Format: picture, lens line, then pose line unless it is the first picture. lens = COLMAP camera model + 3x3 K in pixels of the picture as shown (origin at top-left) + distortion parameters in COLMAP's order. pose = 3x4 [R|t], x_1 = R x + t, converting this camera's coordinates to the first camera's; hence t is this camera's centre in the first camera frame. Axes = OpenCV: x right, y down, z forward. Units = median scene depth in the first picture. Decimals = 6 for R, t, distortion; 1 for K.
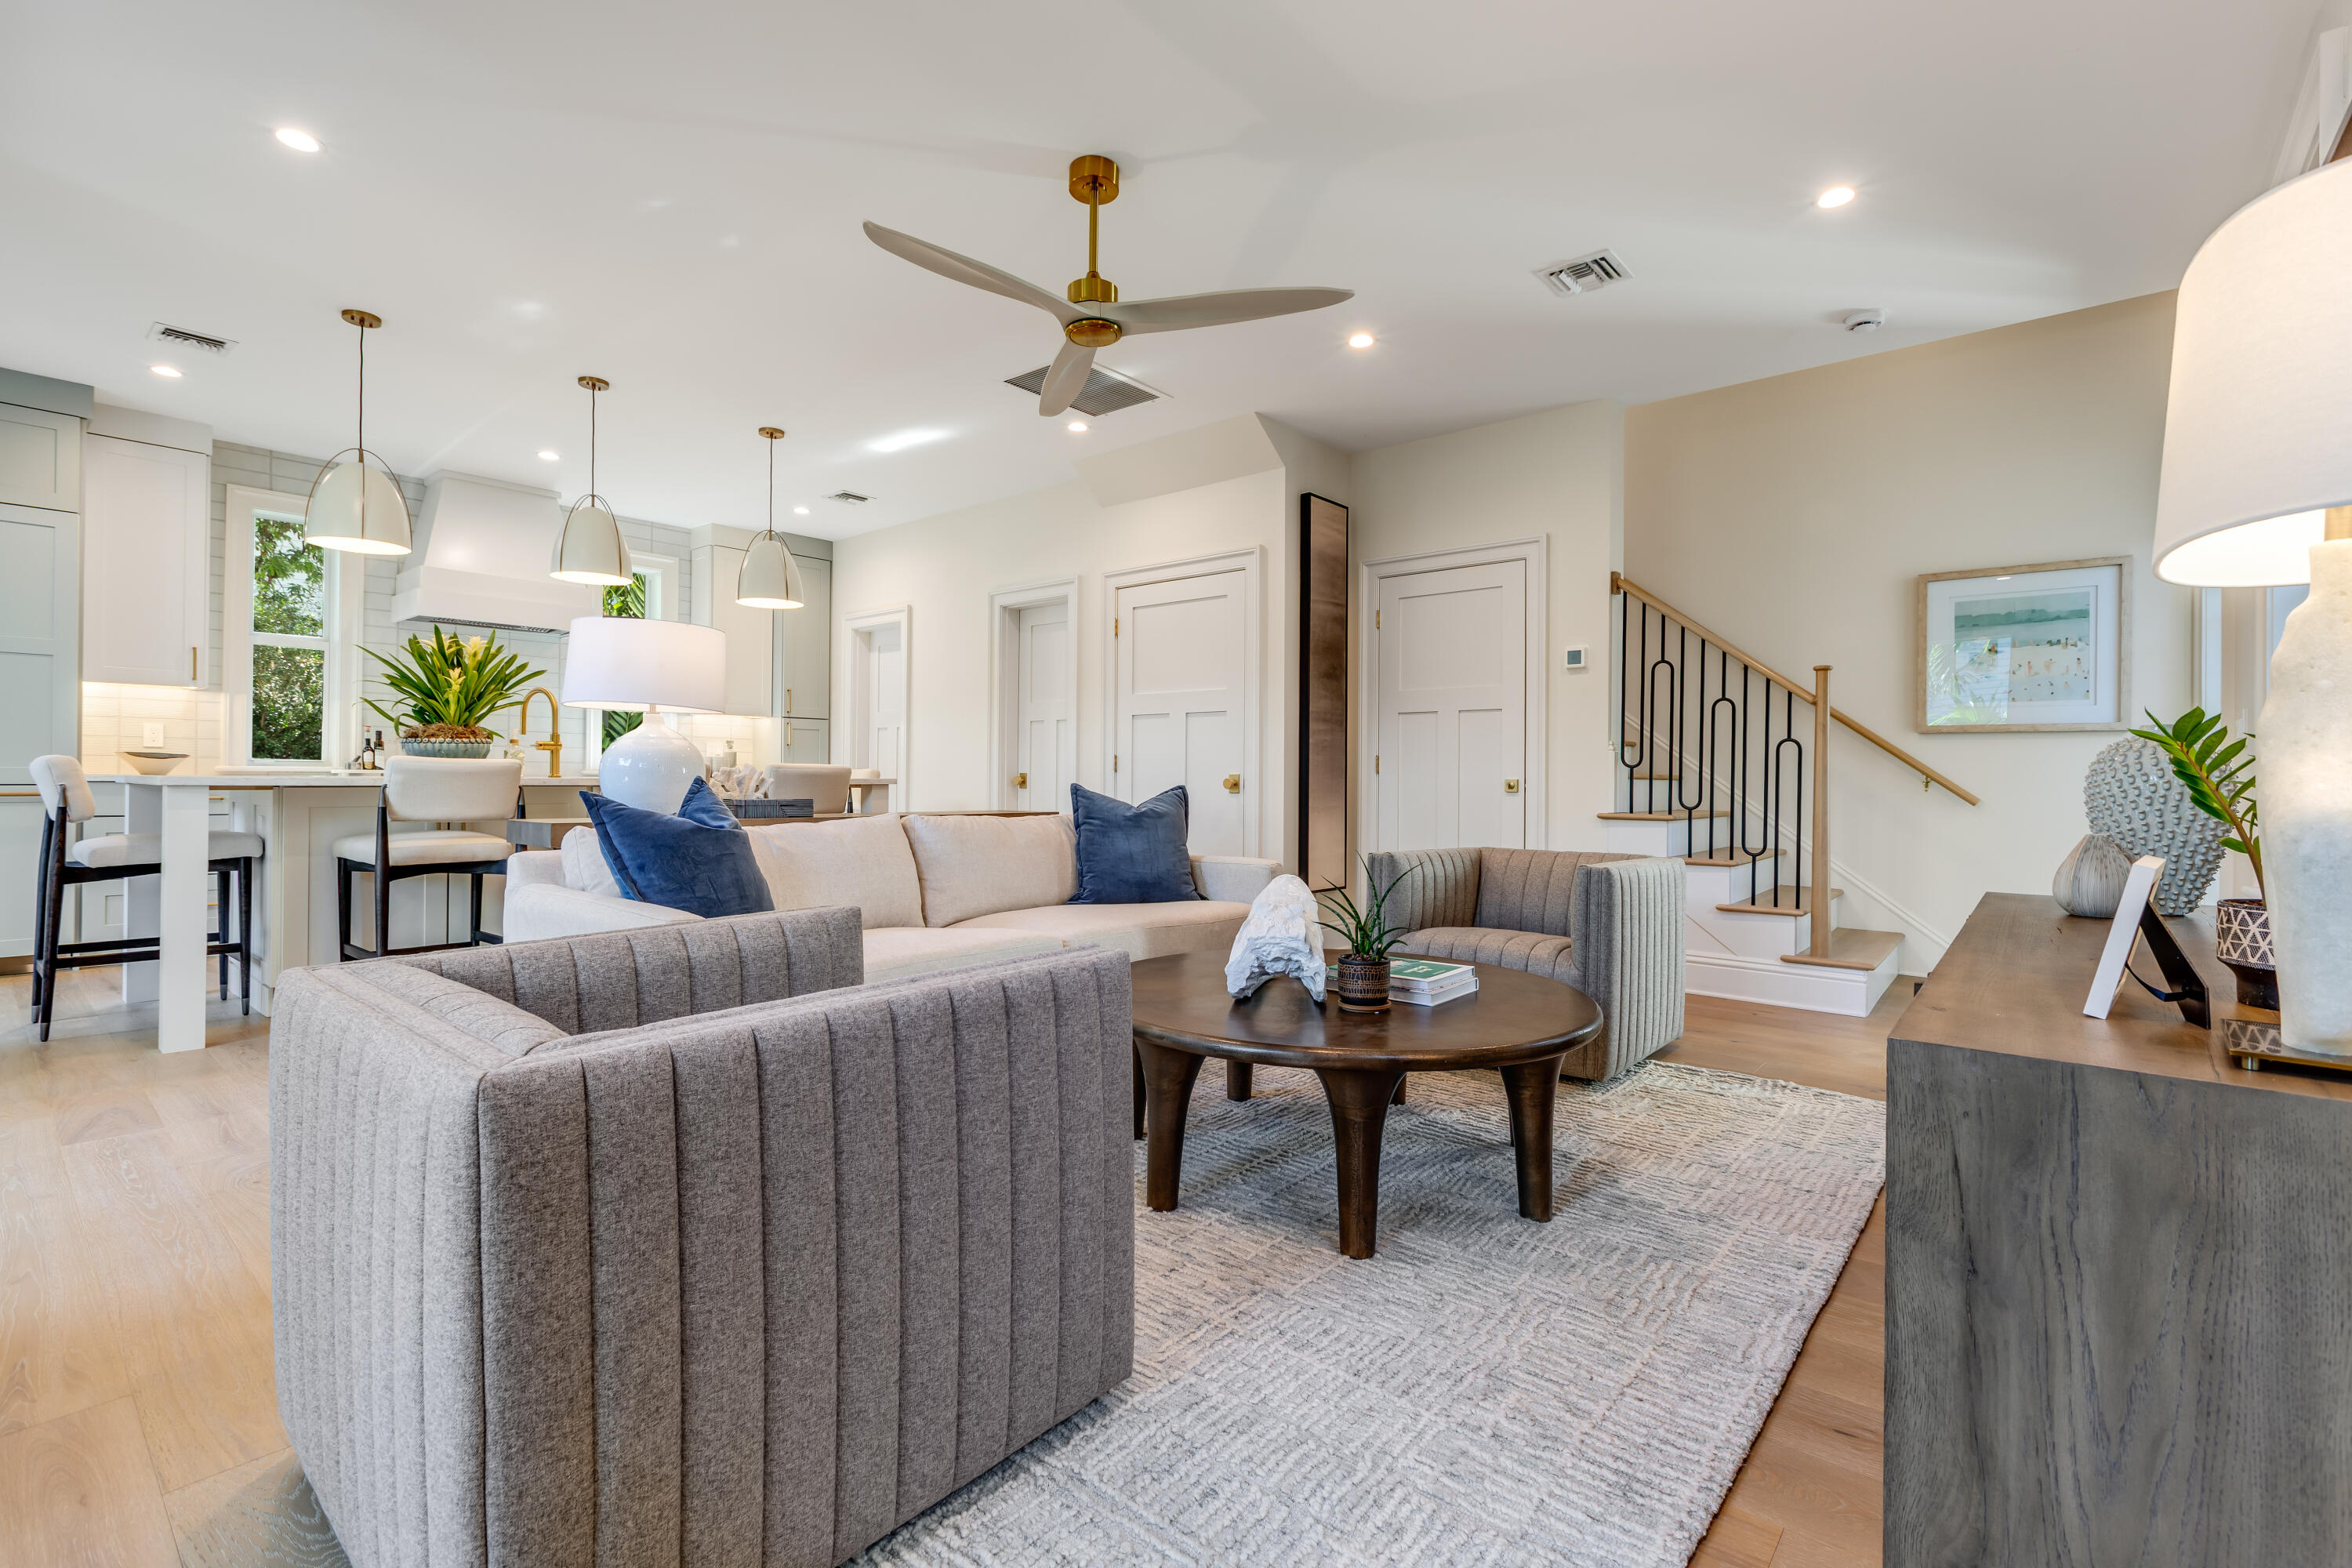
lens RADIAL K [[1042.5, 0, 1172.4], [0, 1042.5, 775.1], [0, 0, 1]] dist [0.000342, -0.000419]
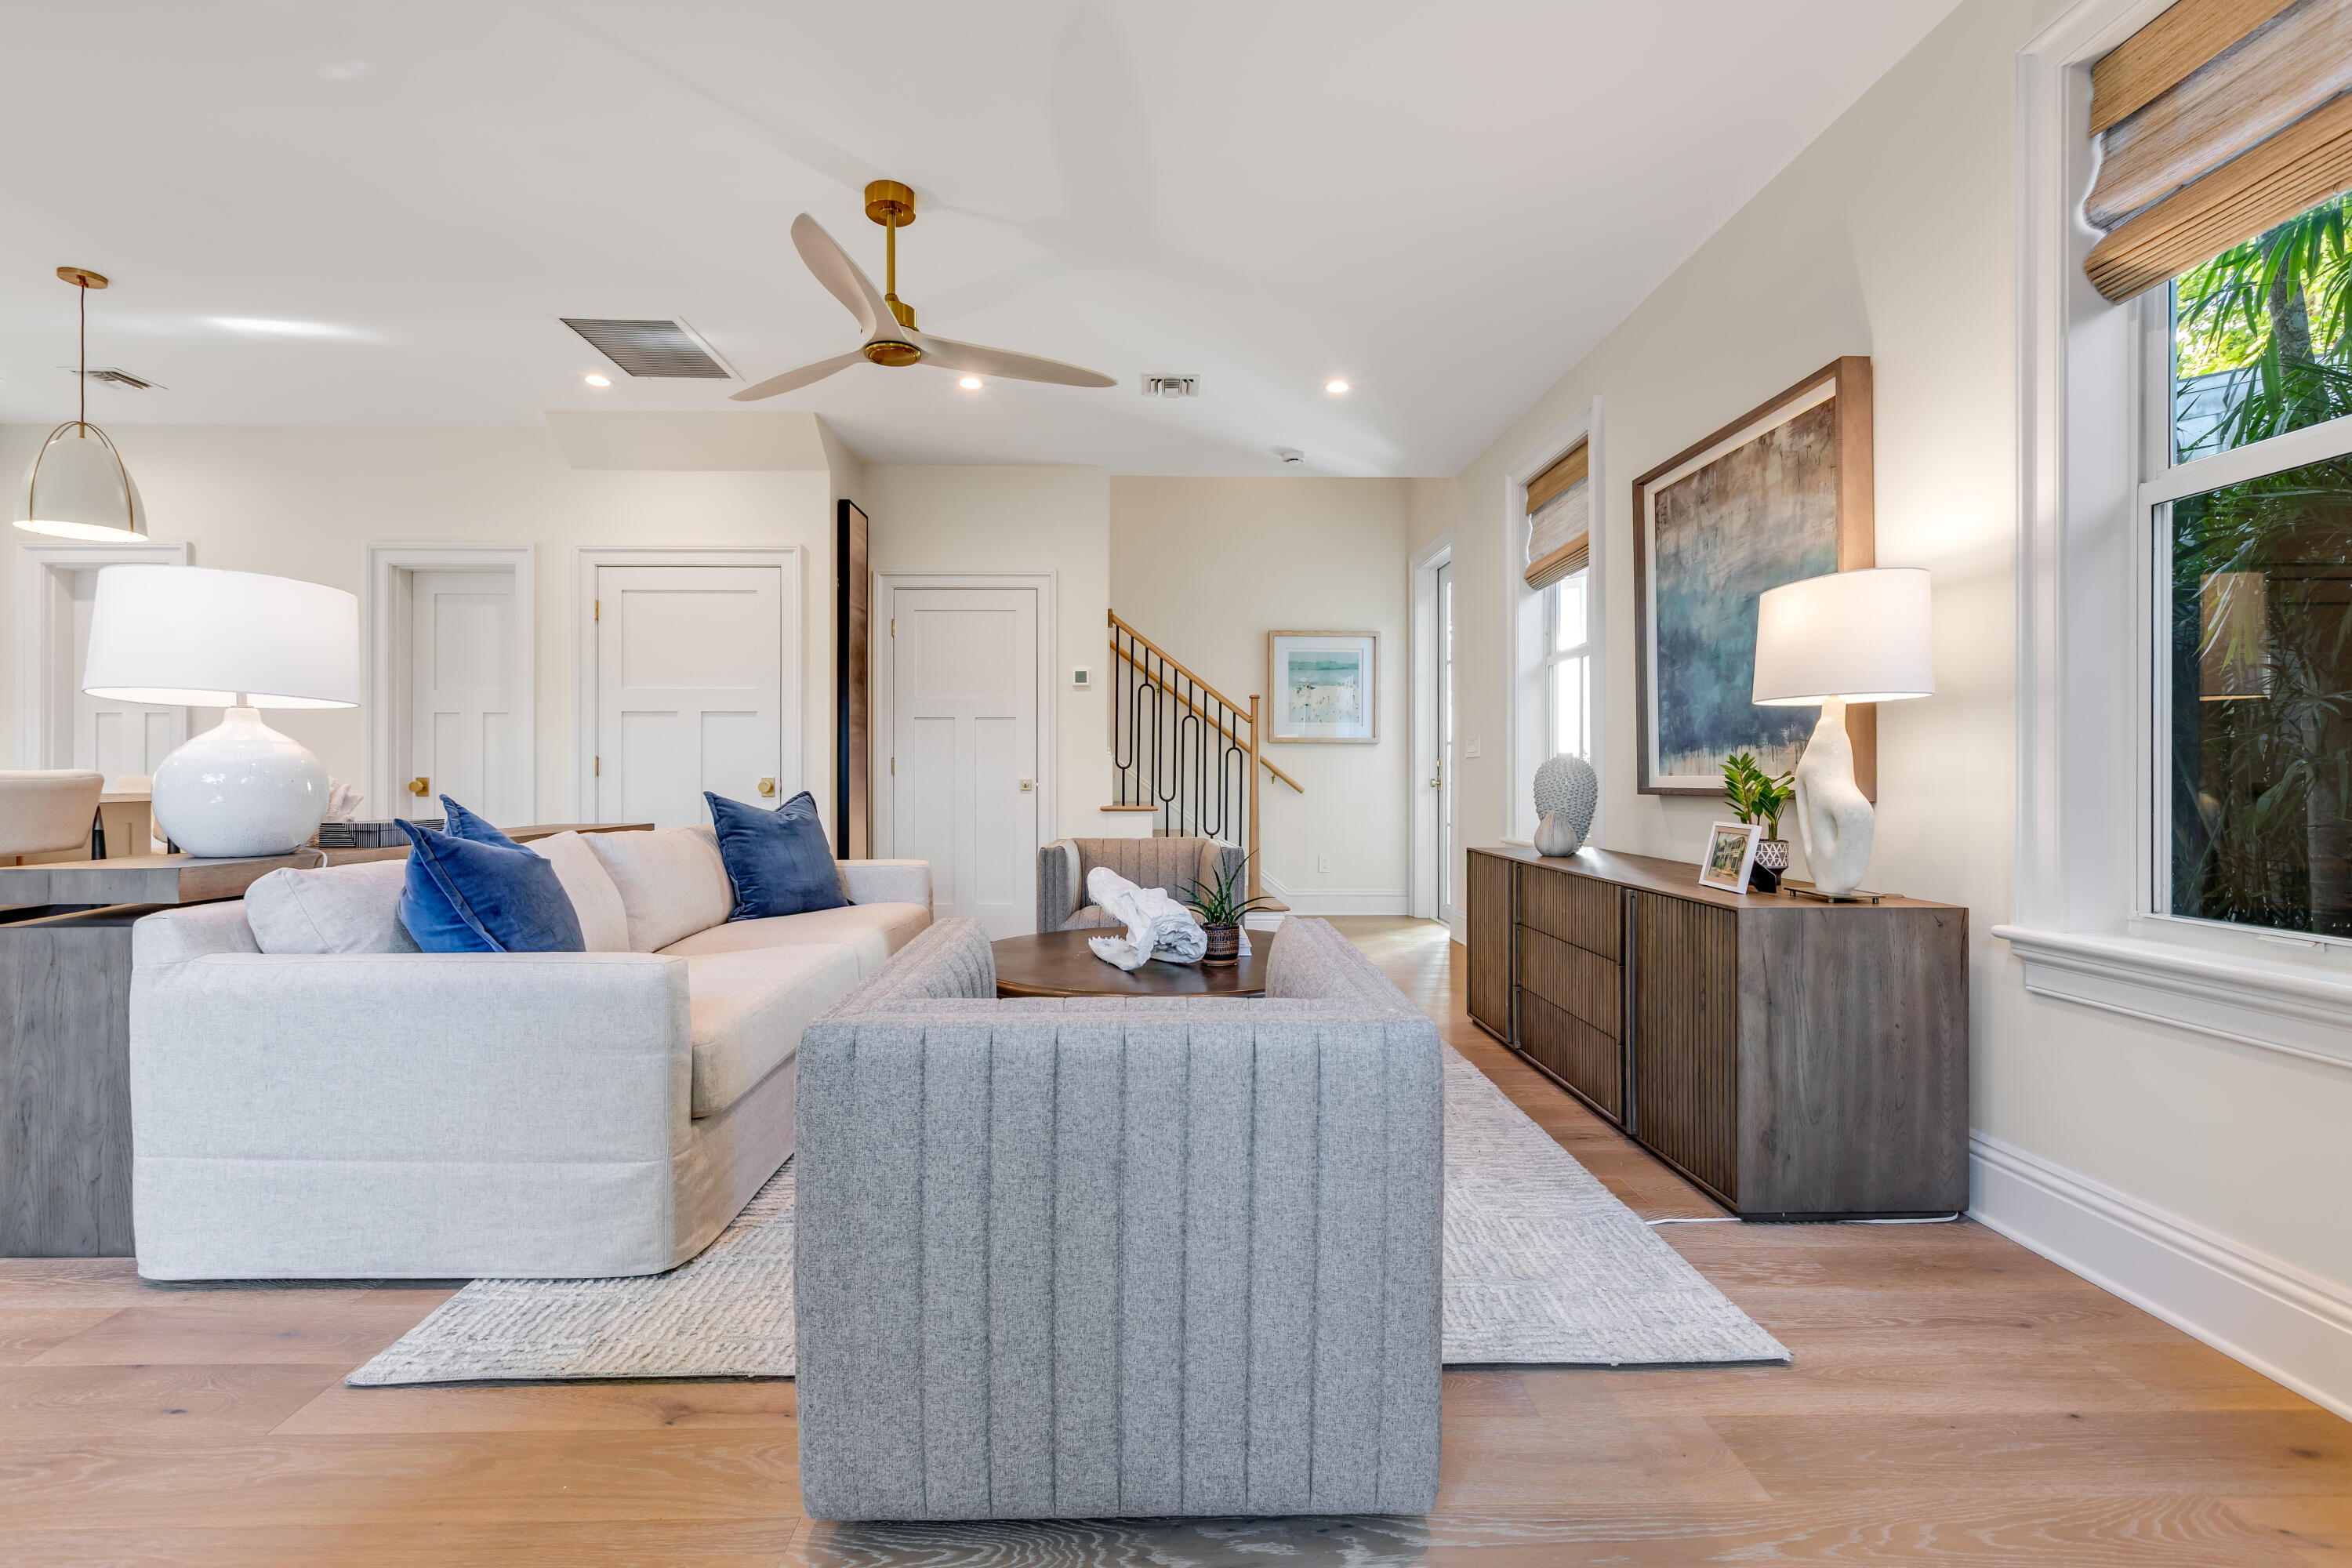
lens RADIAL K [[1051.1, 0, 1167.5], [0, 1051.1, 767.0], [0, 0, 1]] dist [0.006731, -0.000420]
pose [[0.746268, -0.006077, 0.665618, -0.364884], [0.005814, 0.999980, 0.002611, -0.012348], [-0.665621, 0.001922, 0.746288, 0.029894]]
